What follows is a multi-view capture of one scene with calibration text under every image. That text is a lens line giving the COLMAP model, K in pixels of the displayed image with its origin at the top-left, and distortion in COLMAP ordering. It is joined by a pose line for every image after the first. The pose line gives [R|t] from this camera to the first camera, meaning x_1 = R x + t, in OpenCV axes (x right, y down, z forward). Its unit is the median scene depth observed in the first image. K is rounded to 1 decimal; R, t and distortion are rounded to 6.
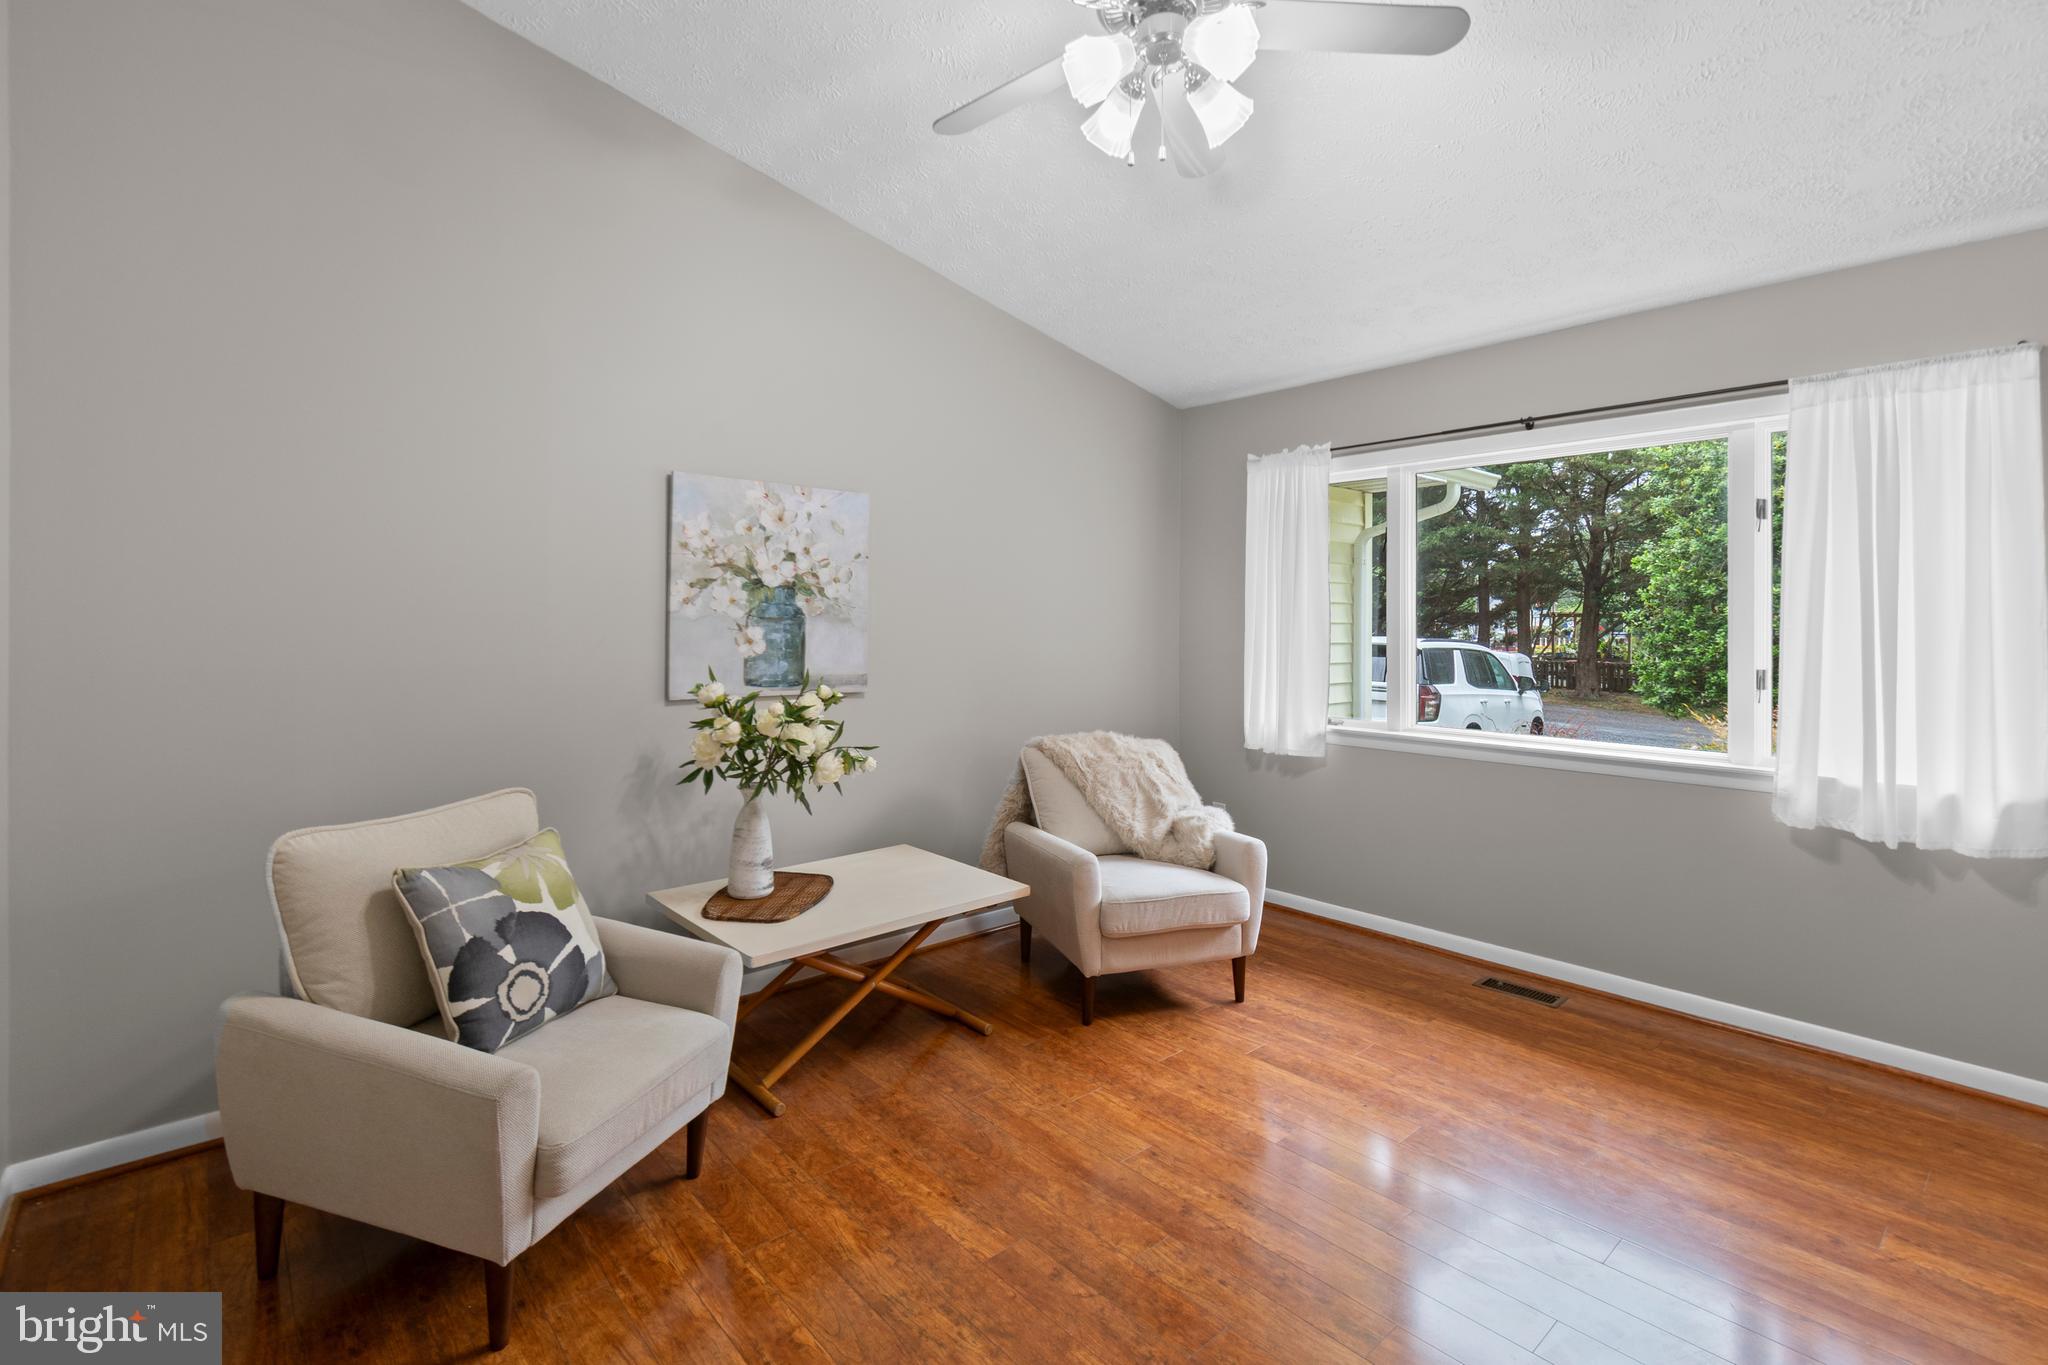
lens RADIAL K [[927.6, 0, 1021.6], [0, 927.6, 610.5], [0, 0, 1]] dist [0.001810, -0.000796]
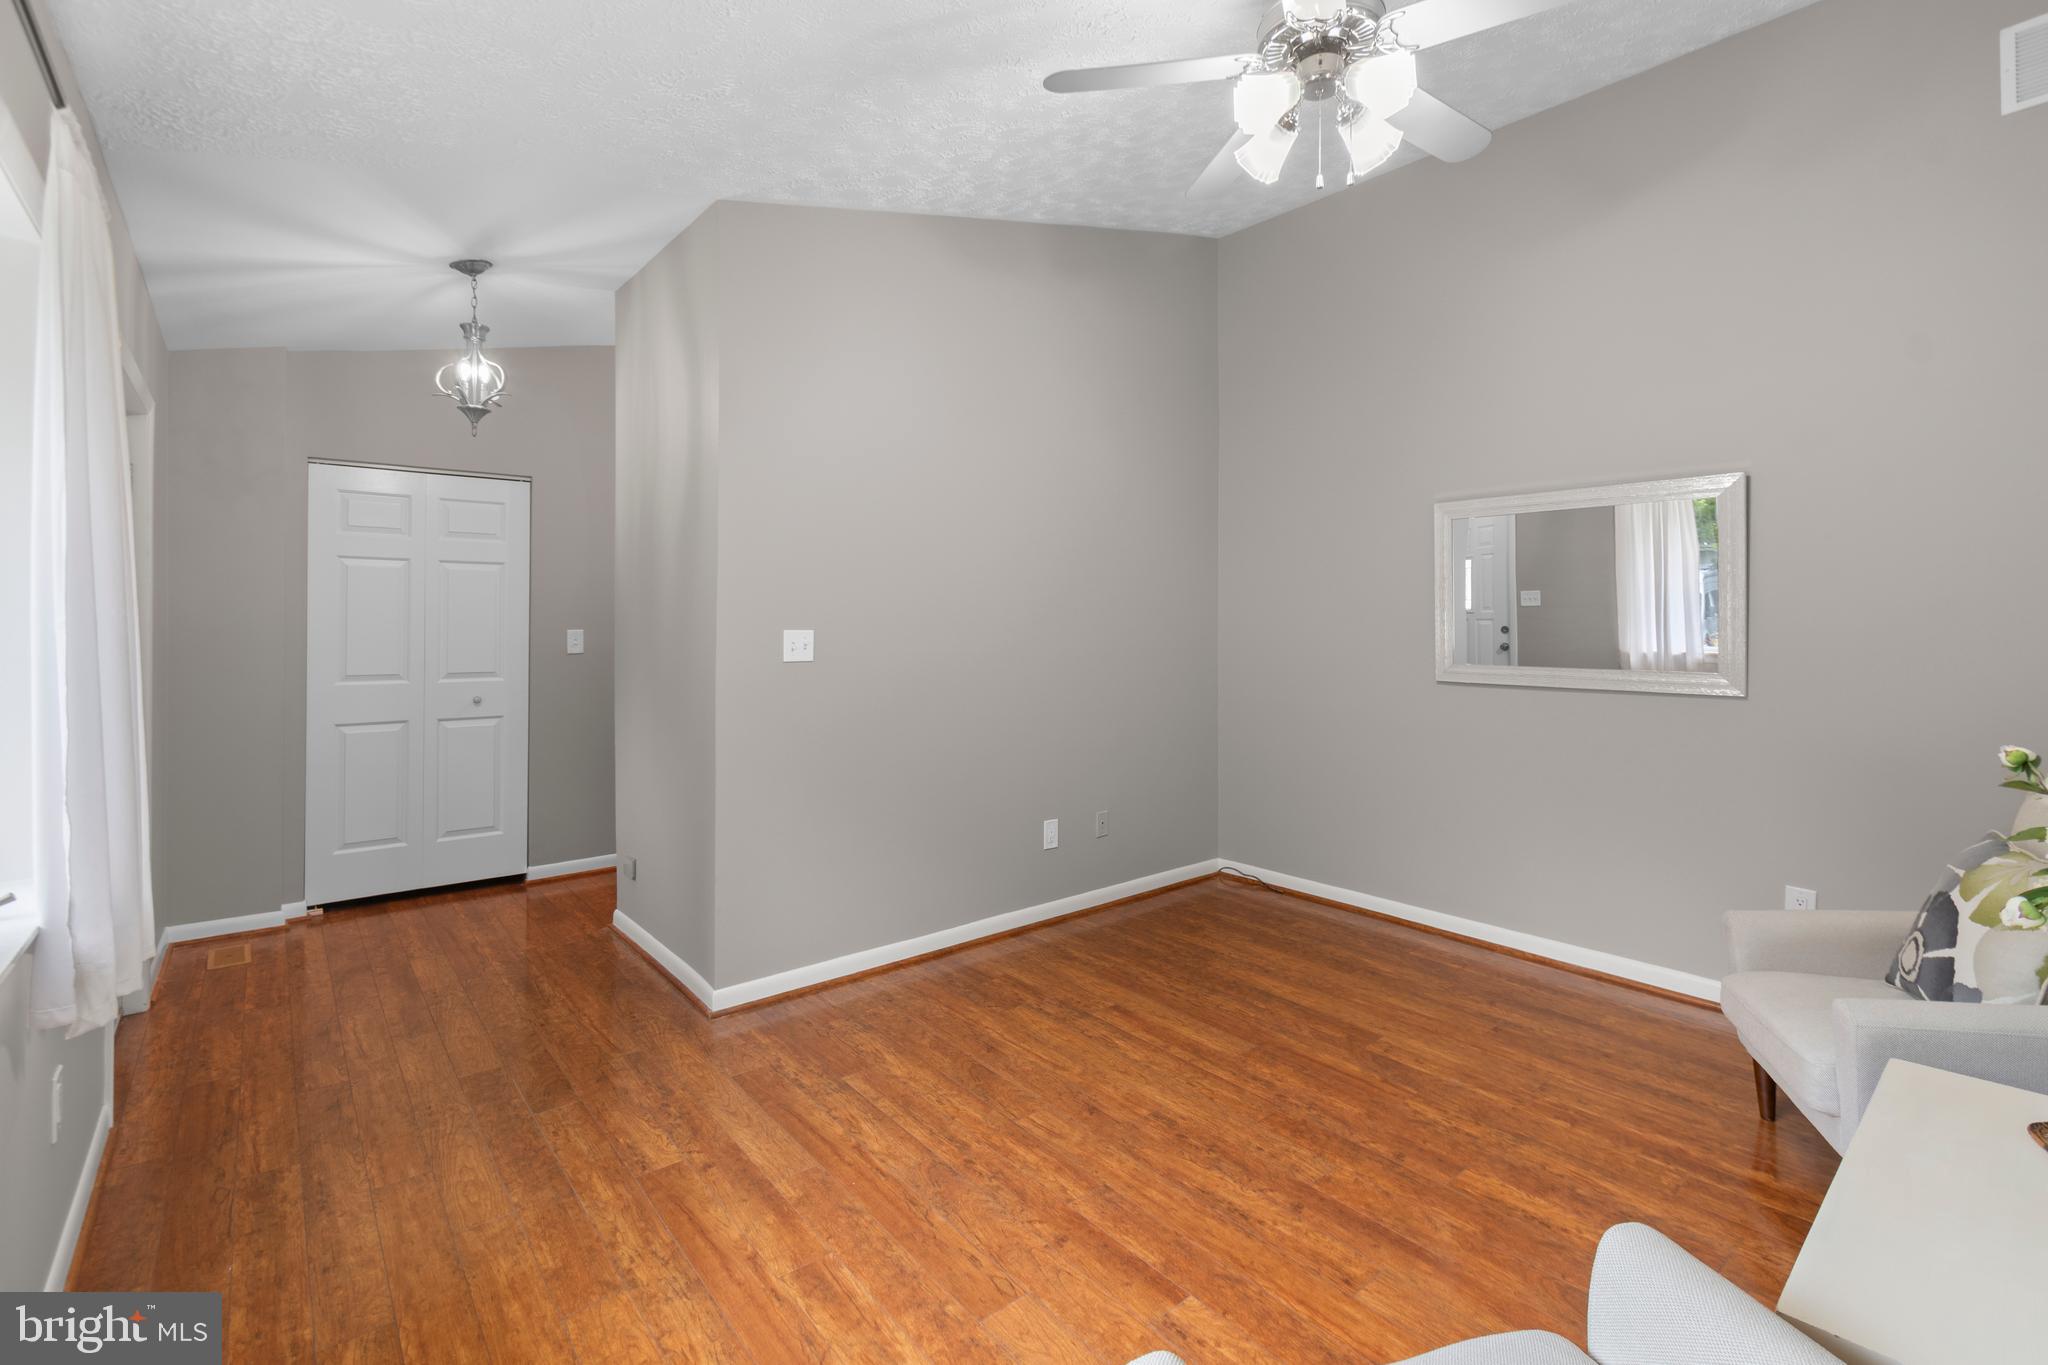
lens RADIAL K [[927.6, 0, 1002.1], [0, 927.6, 599.3], [0, 0, 1]] dist [0.001810, -0.000796]
pose [[-0.998467, 0.003004, 0.055272, 0.291579], [0.001029, 0.999361, -0.035729, 0.020513], [-0.055344, -0.035617, -0.997832, 1.360372]]
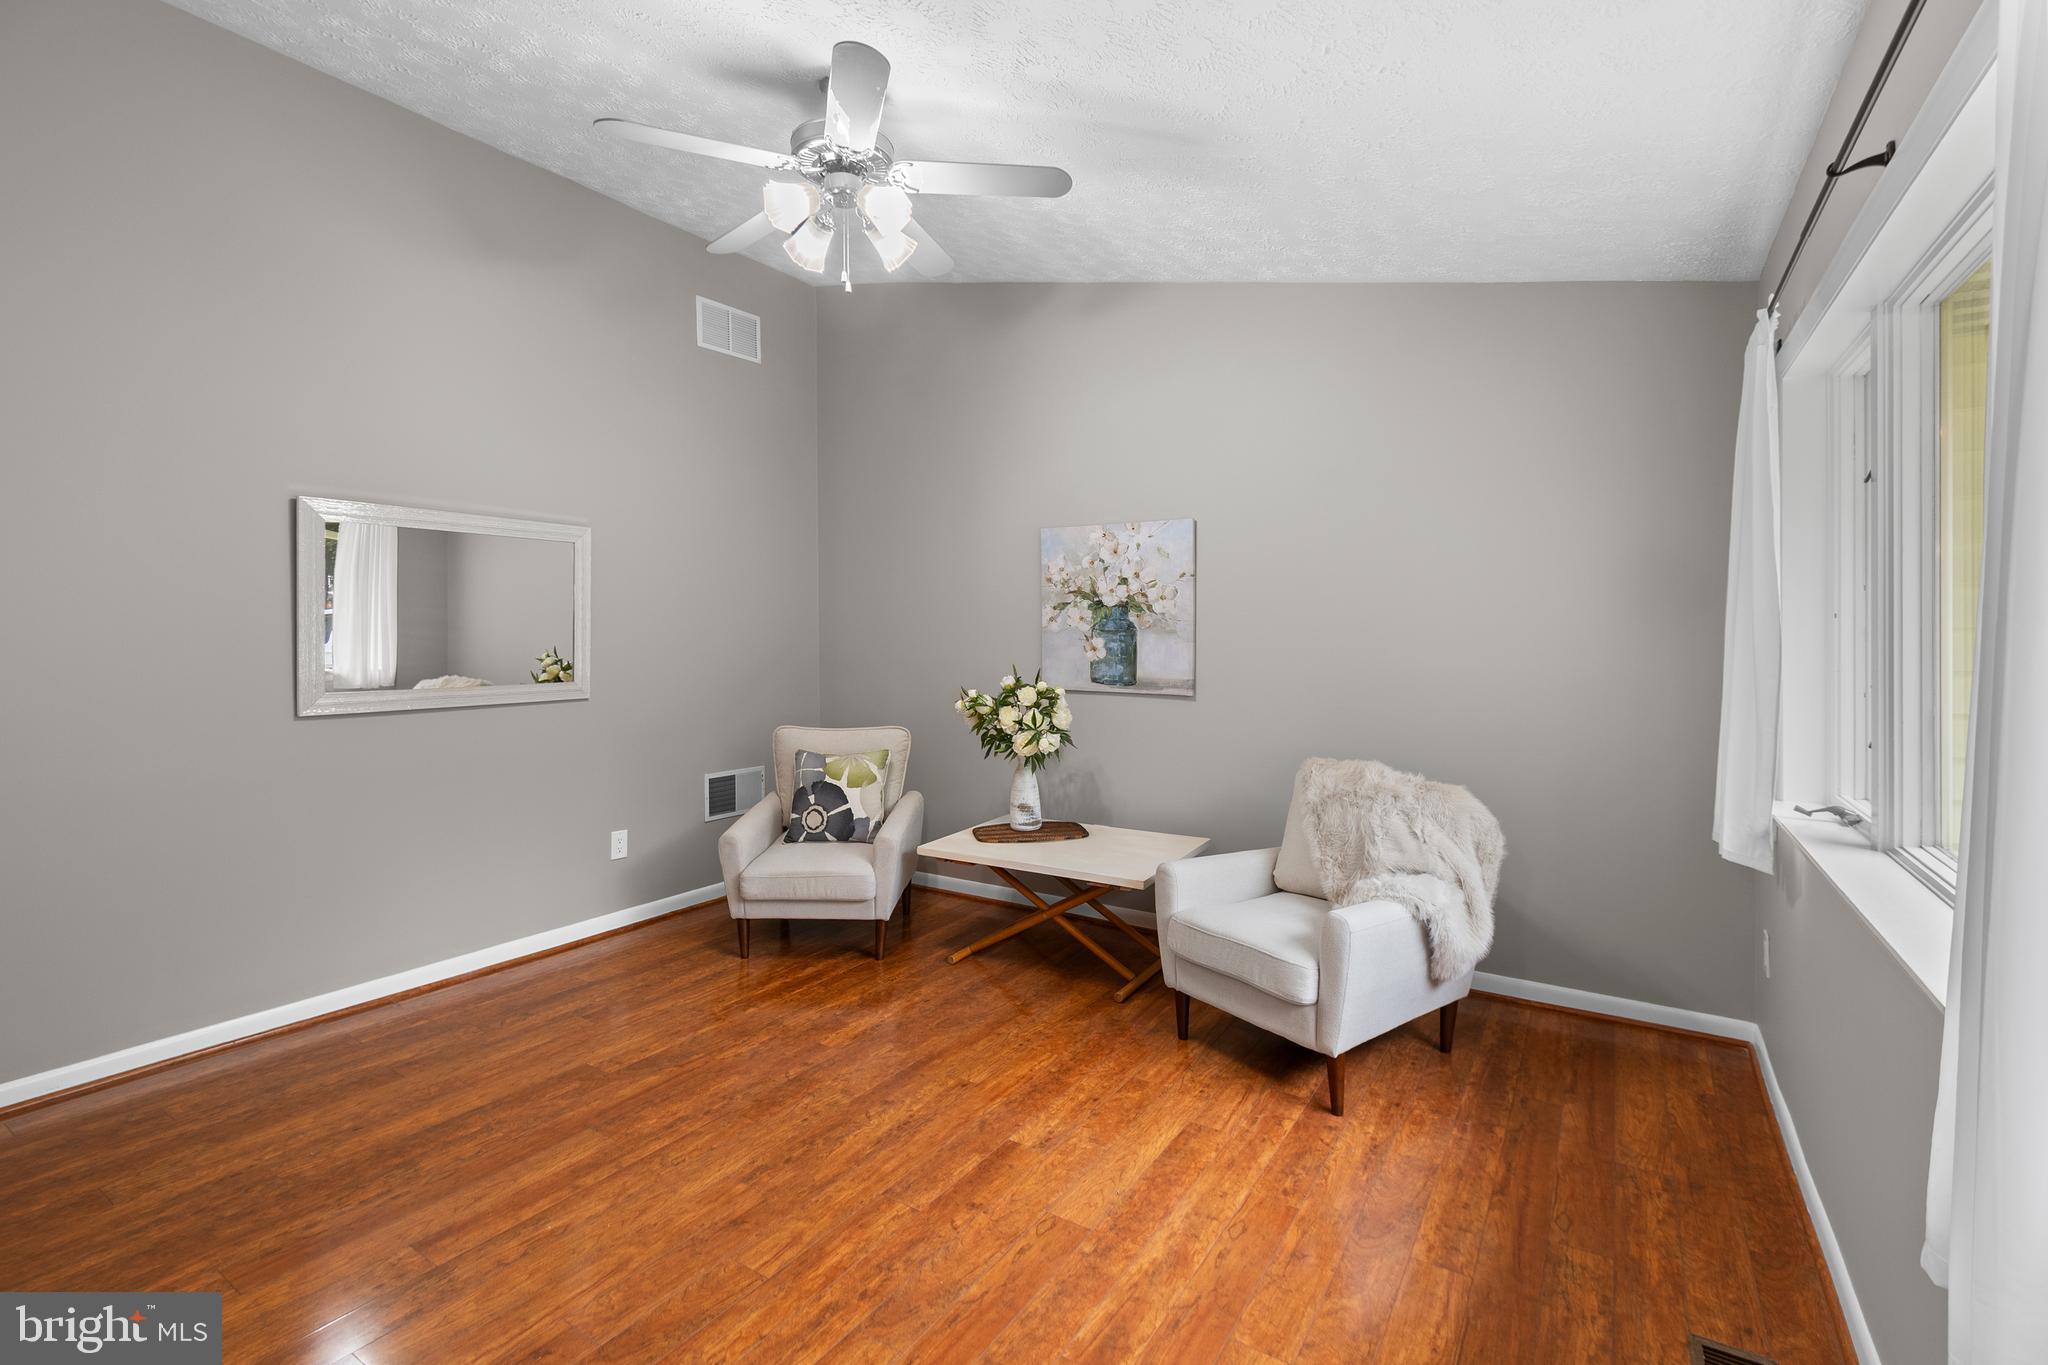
lens RADIAL K [[927.6, 0, 1031.2], [0, 927.6, 633.3], [0, 0, 1]] dist [0.001810, -0.000796]
pose [[0.279564, -0.005689, -0.960110, 0.963832], [0.017473, 0.999847, -0.000837, 0.011285], [0.959968, -0.016542, 0.279620, 0.565721]]
